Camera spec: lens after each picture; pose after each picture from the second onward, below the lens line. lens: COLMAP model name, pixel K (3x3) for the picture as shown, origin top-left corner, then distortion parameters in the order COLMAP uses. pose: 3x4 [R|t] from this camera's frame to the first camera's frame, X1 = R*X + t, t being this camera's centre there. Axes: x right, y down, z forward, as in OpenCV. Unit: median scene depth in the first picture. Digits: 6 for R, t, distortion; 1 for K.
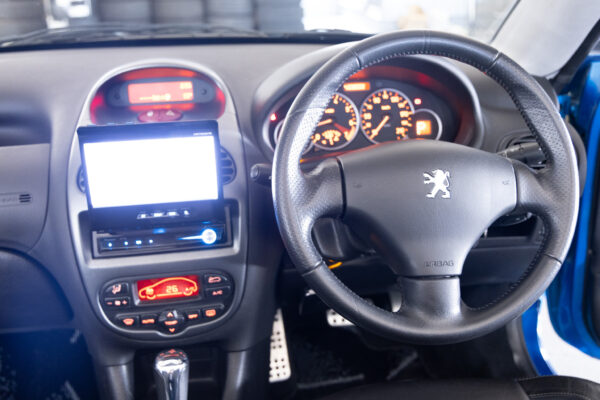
lens RADIAL K [[573.8, 0, 299.1], [0, 573.8, 202.2], [0, 0, 1]] dist [0.011423, 0.000000]
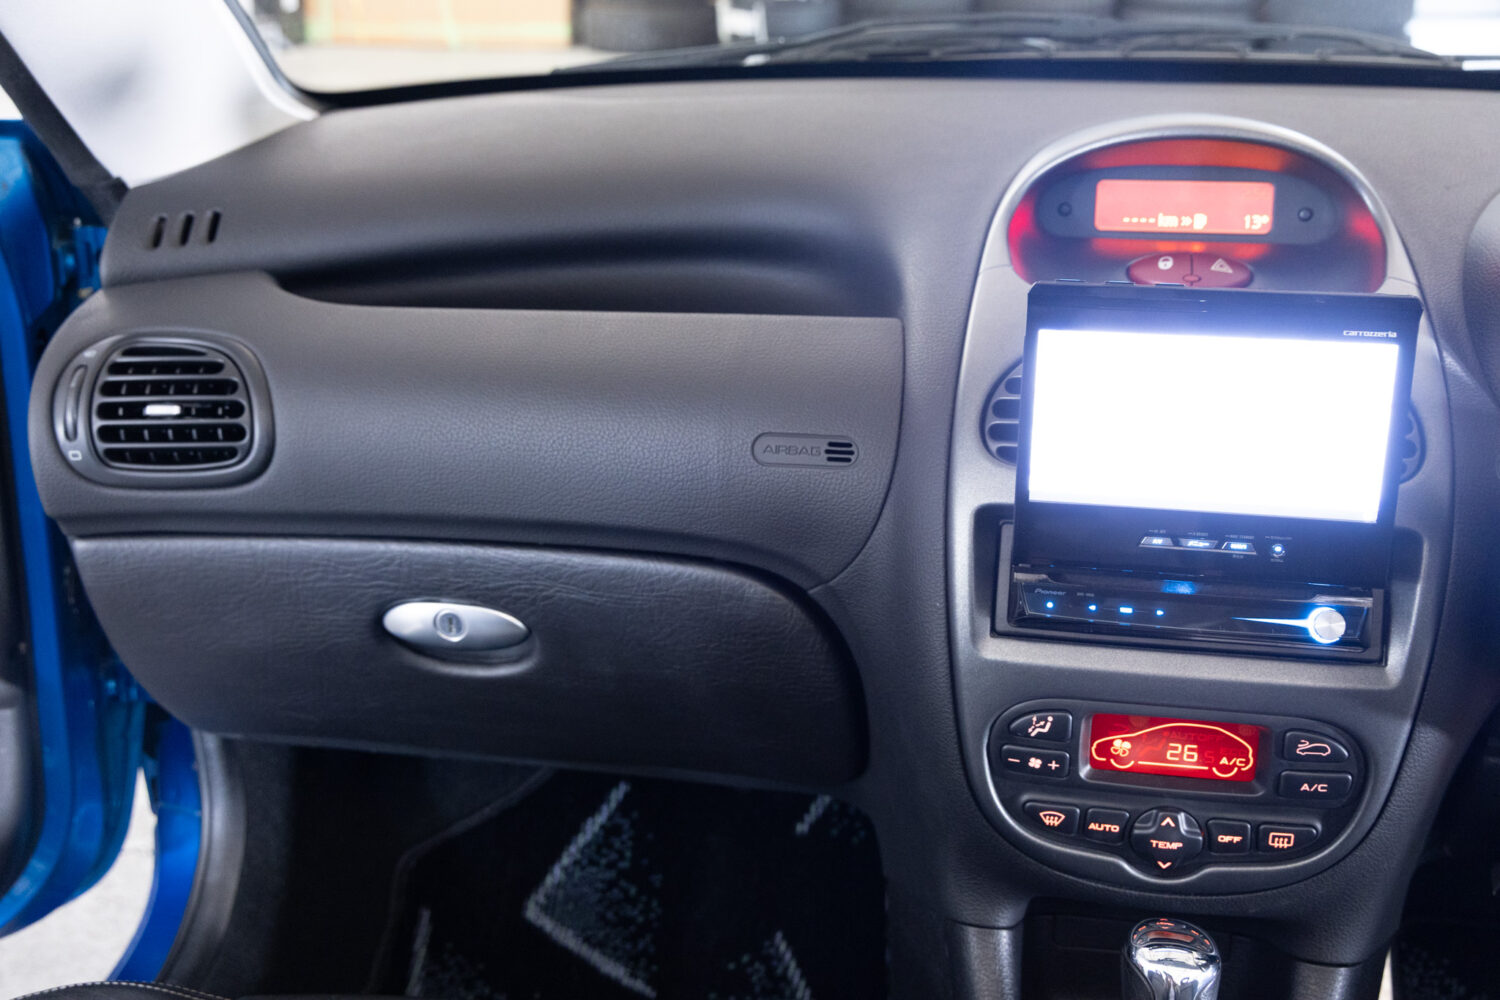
lens RADIAL K [[1576.1, 0, 756.4], [0, 1576.1, 488.2], [0, 0, 1]] dist [-0.001780, 0.000000]
pose [[0.936436, 0.131924, -0.325092, -0.169343], [-0.136811, 0.990566, 0.007889, 0.015799], [0.323065, 0.037089, 0.945650, -0.024473]]
